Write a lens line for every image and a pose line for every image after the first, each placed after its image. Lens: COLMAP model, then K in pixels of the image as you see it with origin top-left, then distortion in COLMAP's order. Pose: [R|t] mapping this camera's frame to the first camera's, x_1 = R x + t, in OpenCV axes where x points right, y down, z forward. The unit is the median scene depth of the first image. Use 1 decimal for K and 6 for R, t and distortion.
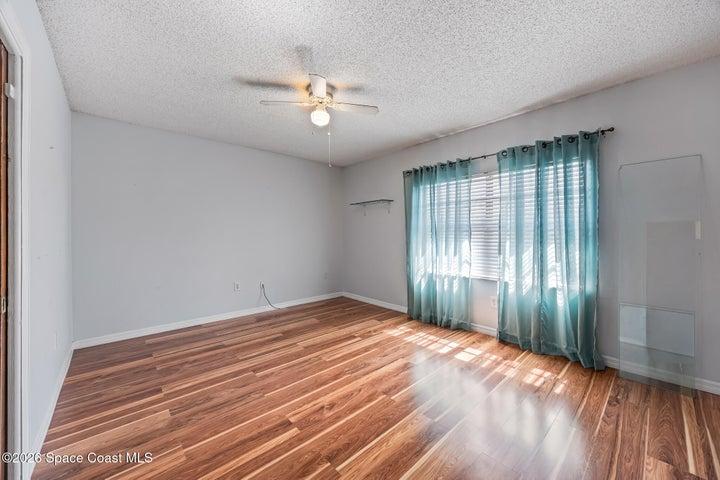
lens RADIAL K [[275.3, 0, 359.7], [0, 275.3, 235.9], [0, 0, 1]] dist [0.001848, -0.000179]
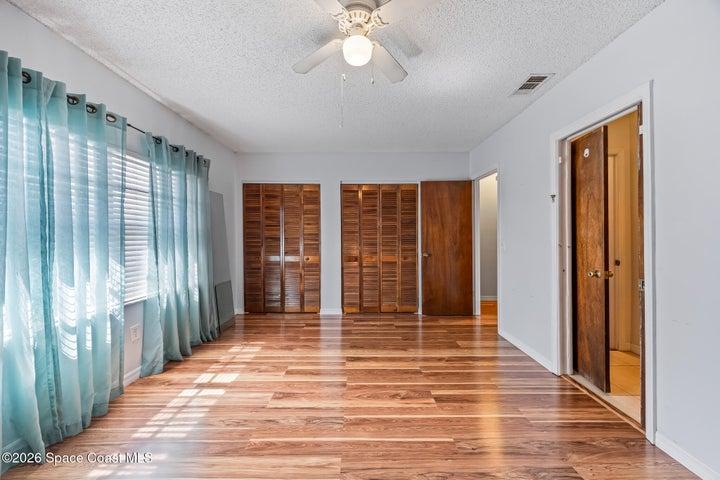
lens RADIAL K [[275.3, 0, 358.6], [0, 275.3, 237.6], [0, 0, 1]] dist [0.001848, -0.000179]
pose [[-0.742716, -0.000922, 0.669605, -0.534657], [0.008395, 0.999908, 0.010689, -0.015993], [-0.669553, 0.013560, -0.742640, 1.398924]]
